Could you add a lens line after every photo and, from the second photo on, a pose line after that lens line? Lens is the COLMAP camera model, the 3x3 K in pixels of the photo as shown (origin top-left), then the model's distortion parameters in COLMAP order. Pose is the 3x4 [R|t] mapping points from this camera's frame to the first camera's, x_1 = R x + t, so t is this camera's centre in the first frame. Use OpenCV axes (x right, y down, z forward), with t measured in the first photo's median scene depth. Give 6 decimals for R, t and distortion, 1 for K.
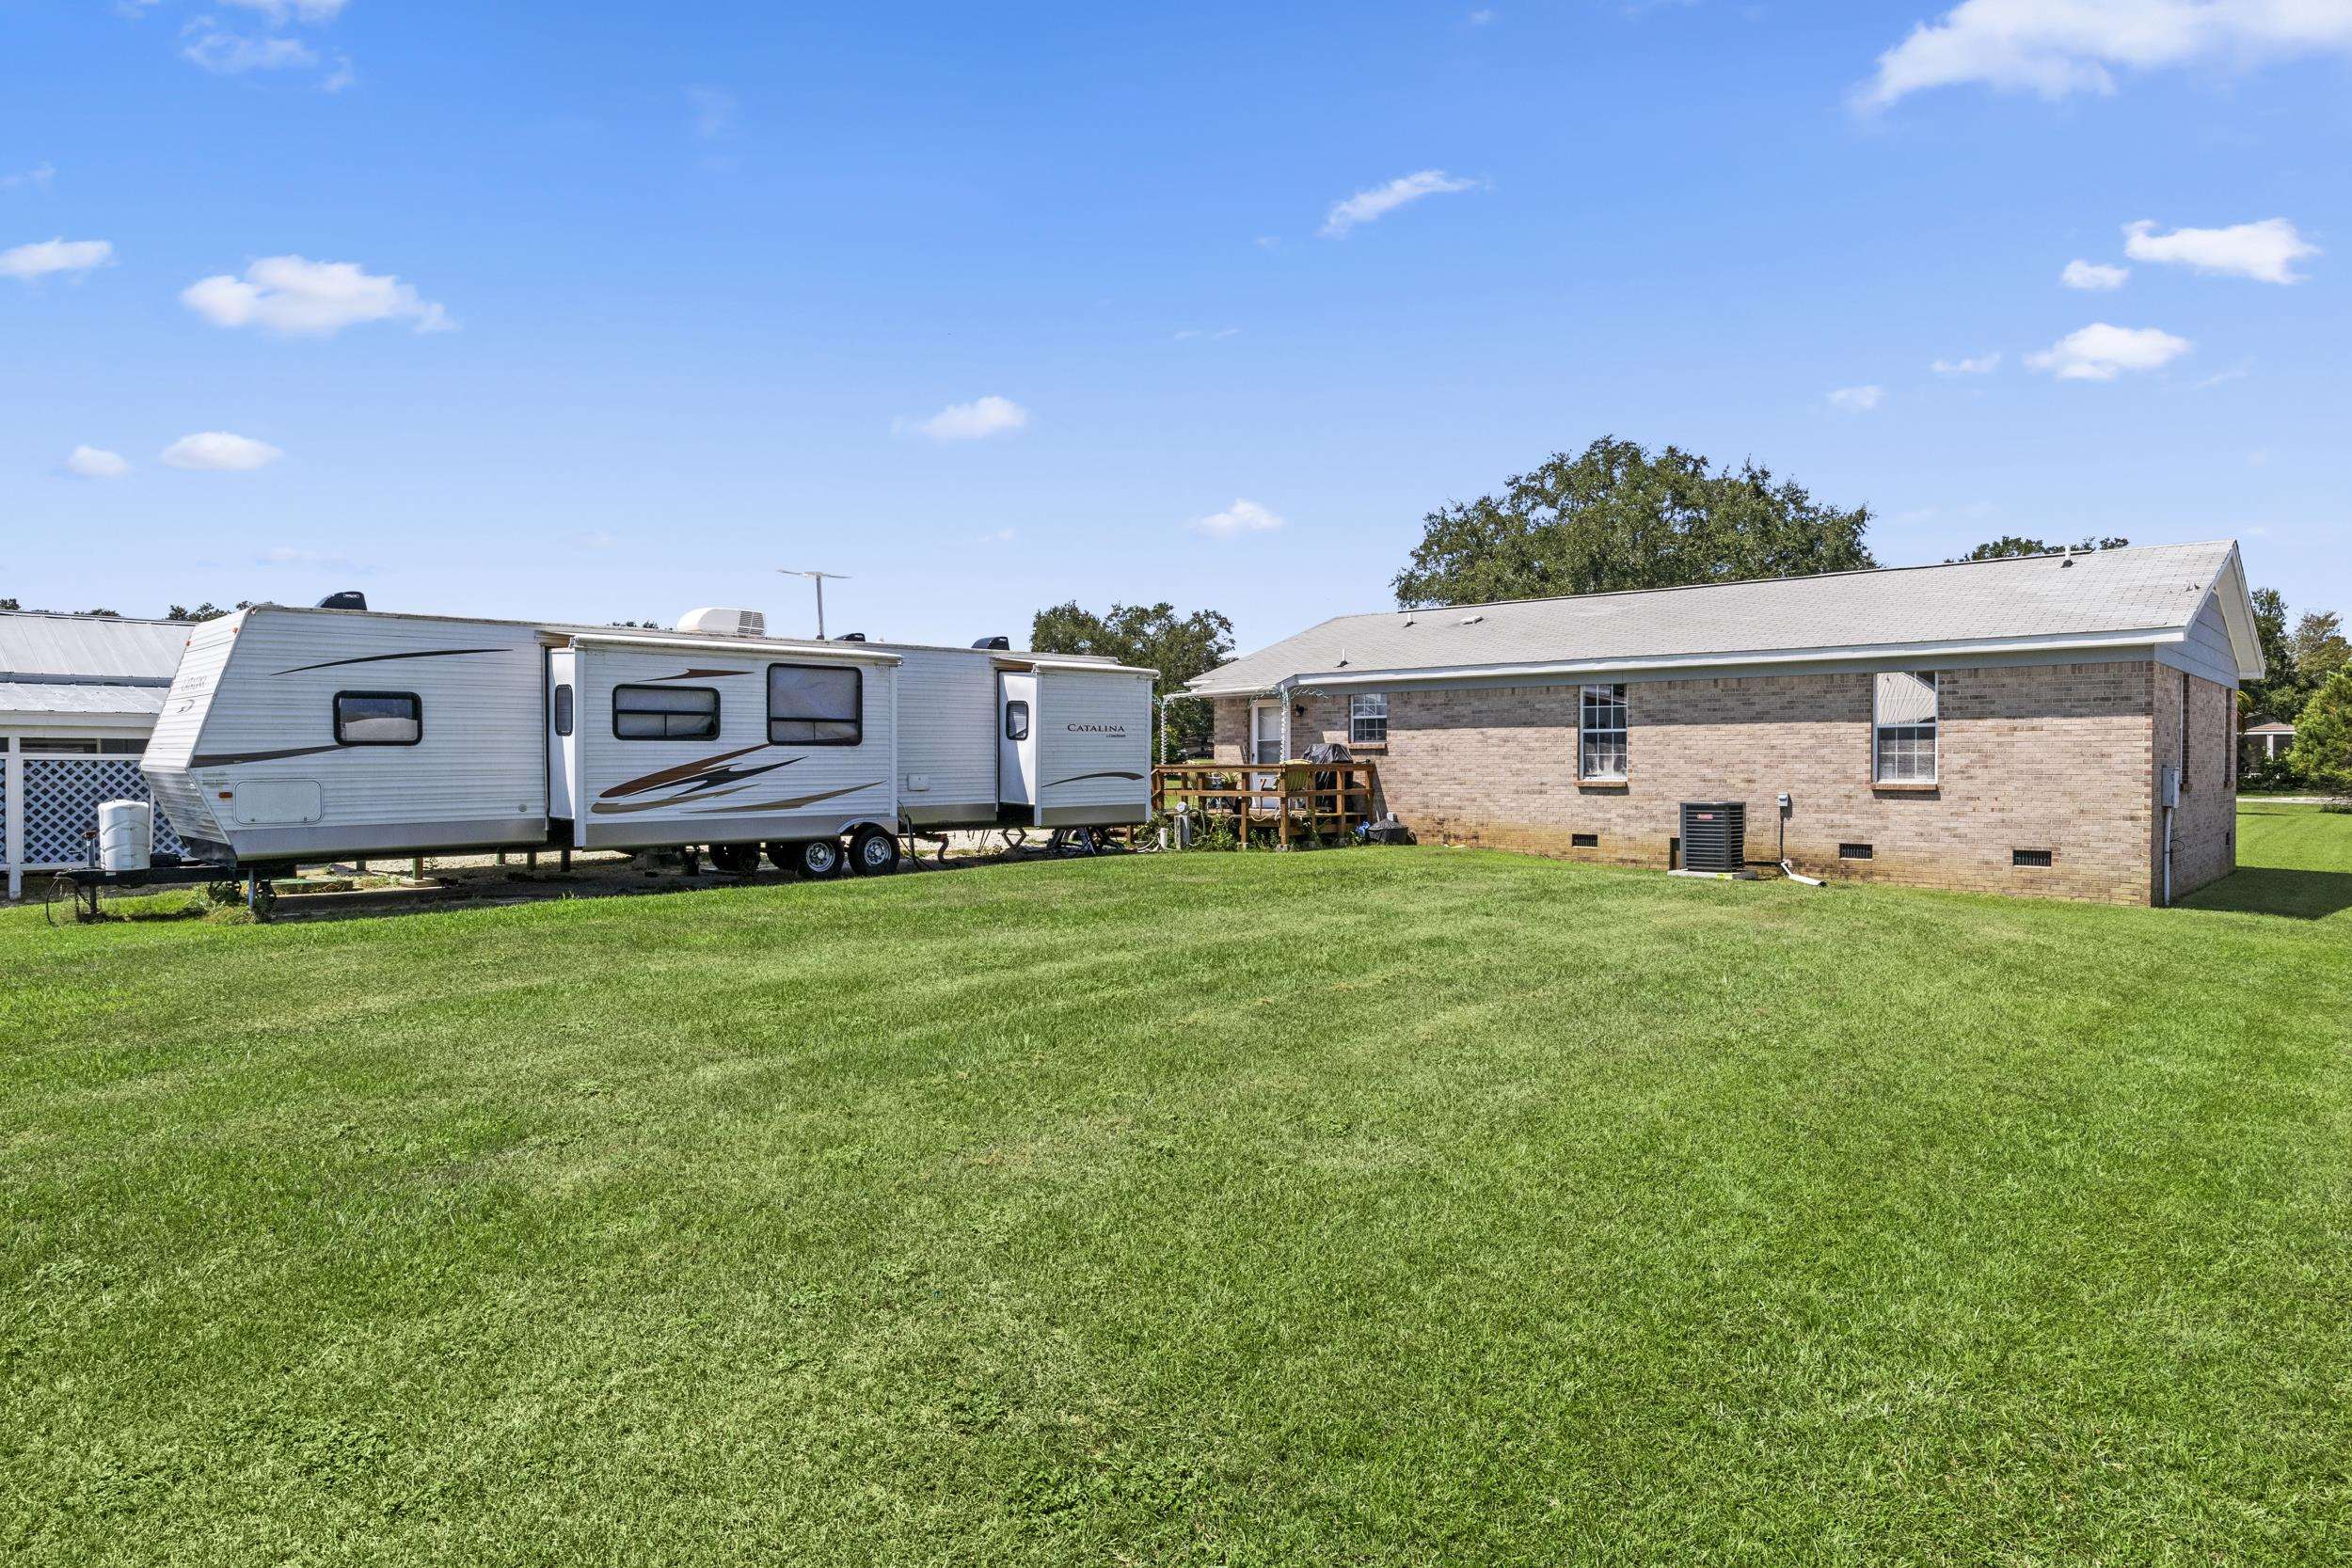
lens RADIAL K [[1357.1, 0, 1178.3], [0, 1357.1, 778.5], [0, 0, 1]] dist [-0.004824, -0.002017]
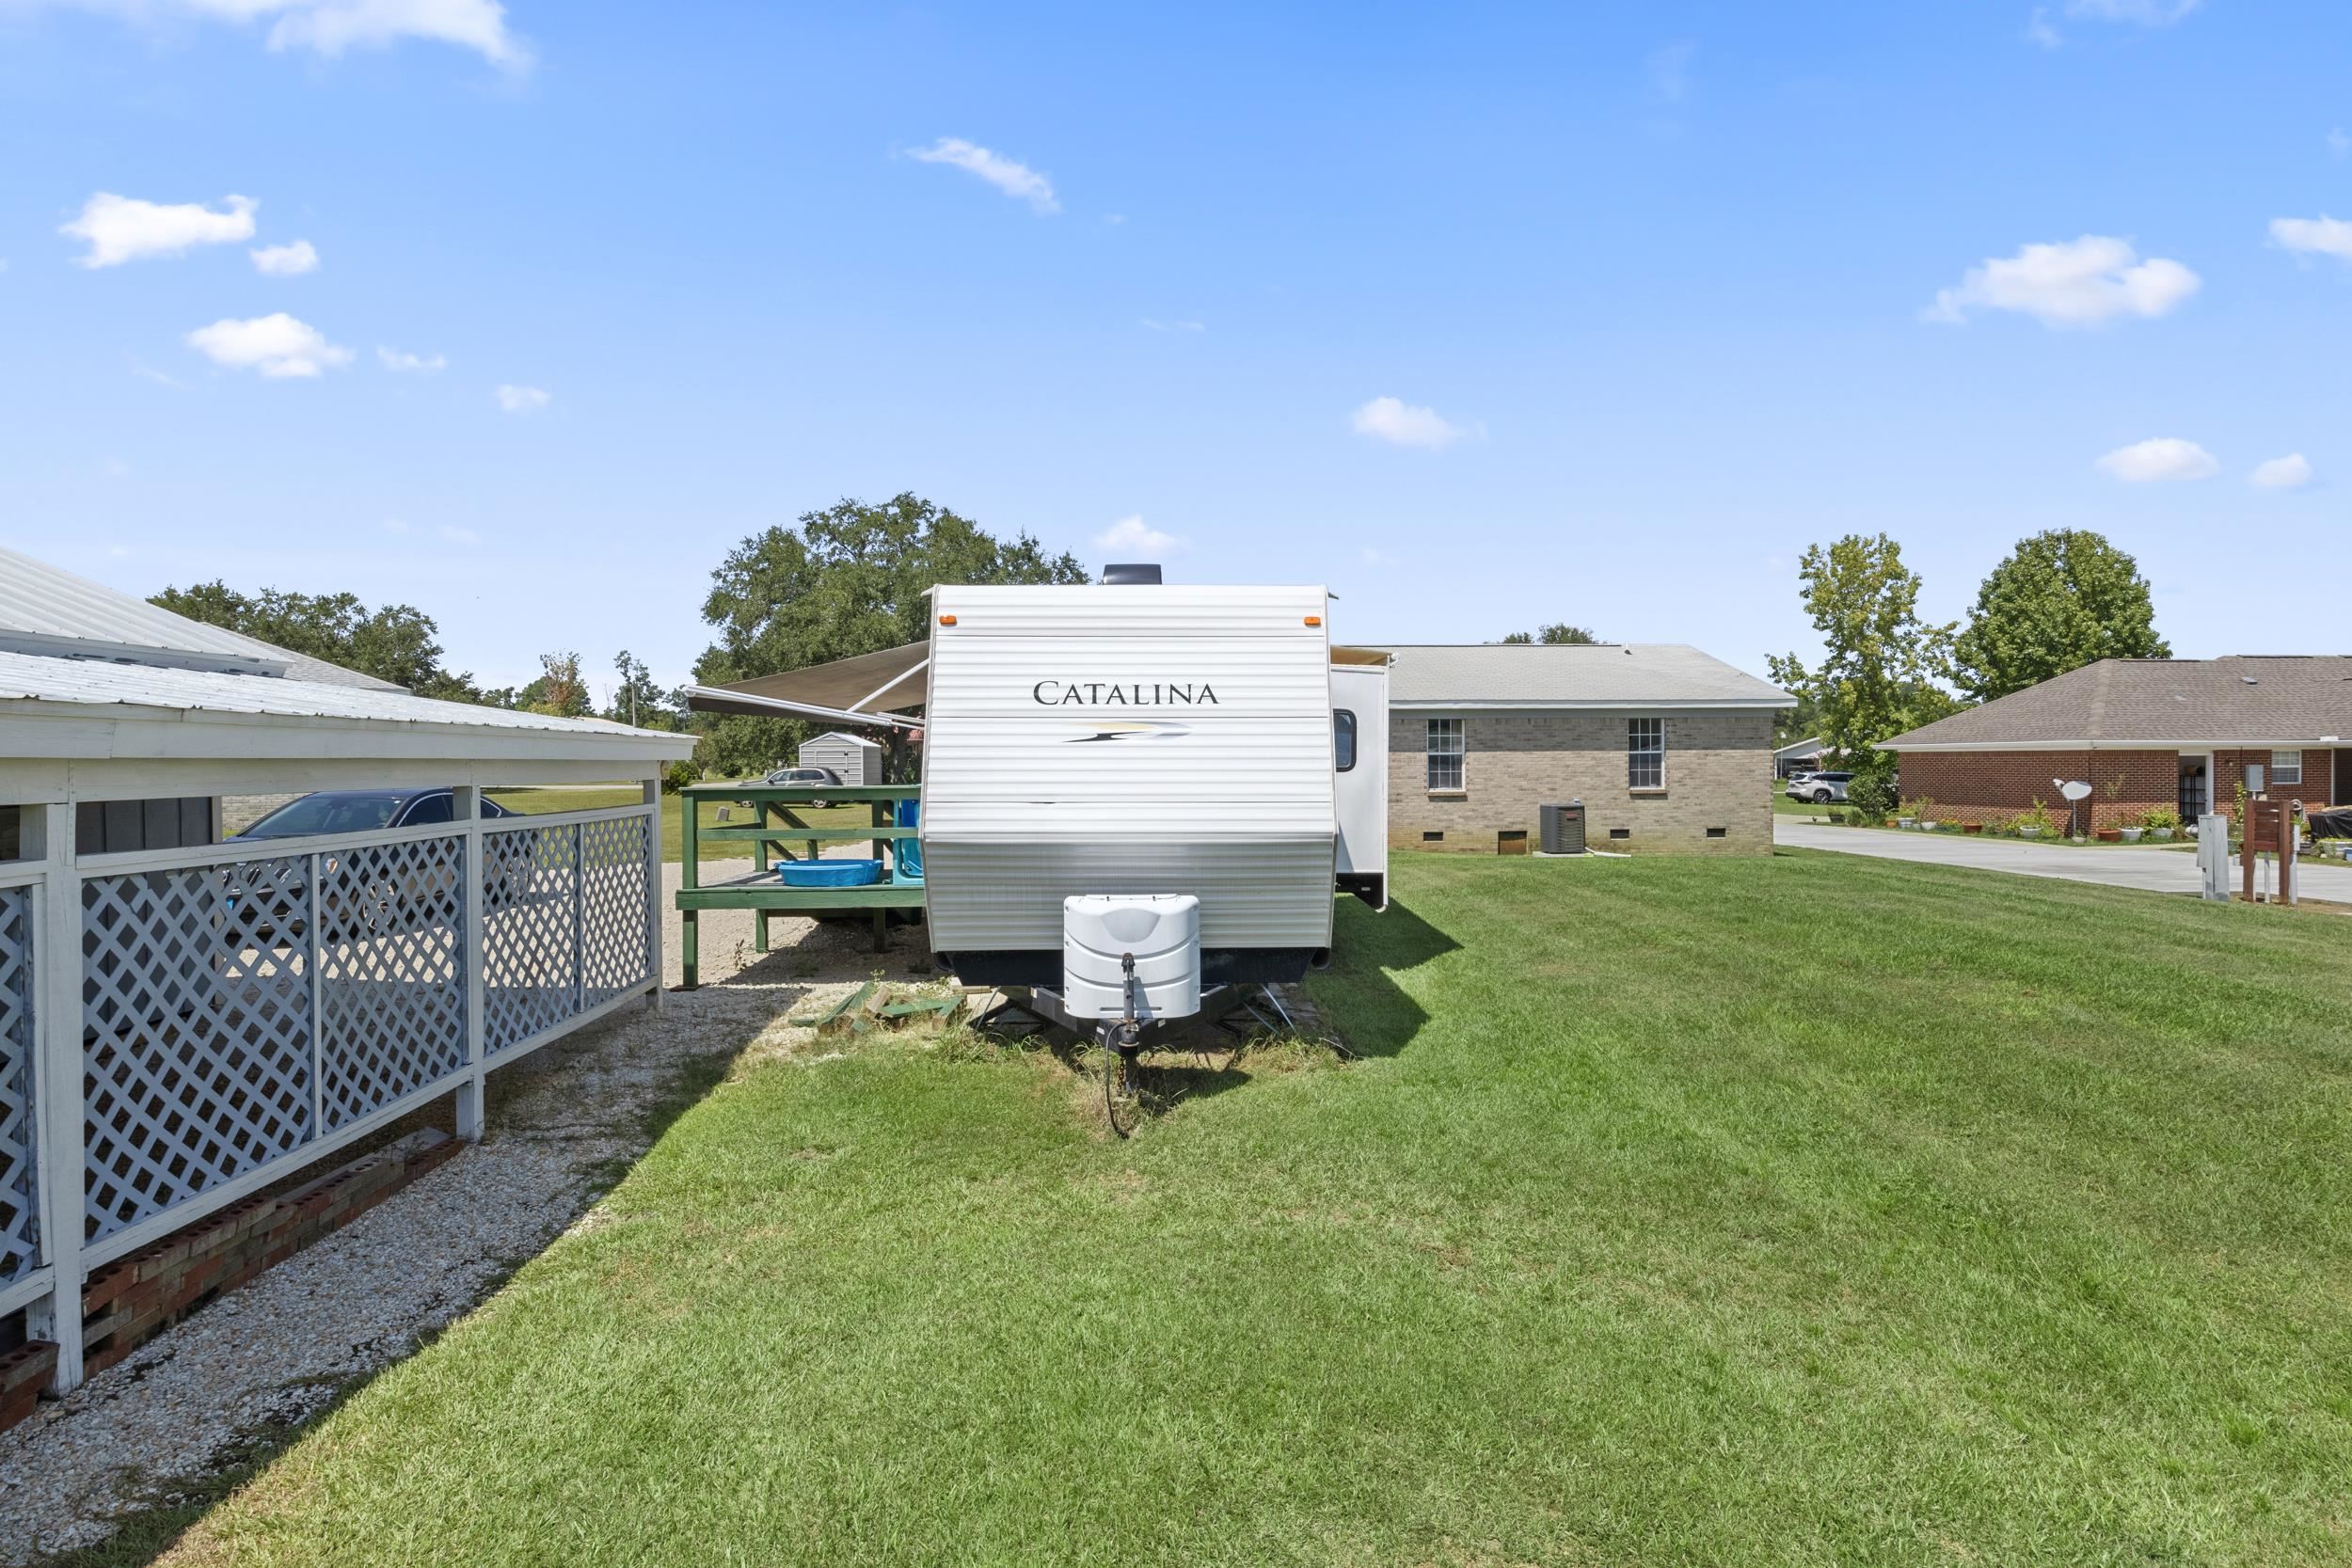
lens RADIAL K [[1212.7, 0, 1177.2], [0, 1212.7, 778.5], [0, 0, 1]] dist [-0.005365, -0.000534]
pose [[0.691095, -0.010335, 0.722690, -0.808531], [0.016414, 0.999864, -0.001398, -0.014983], [-0.722577, 0.012829, 0.691171, 0.398536]]
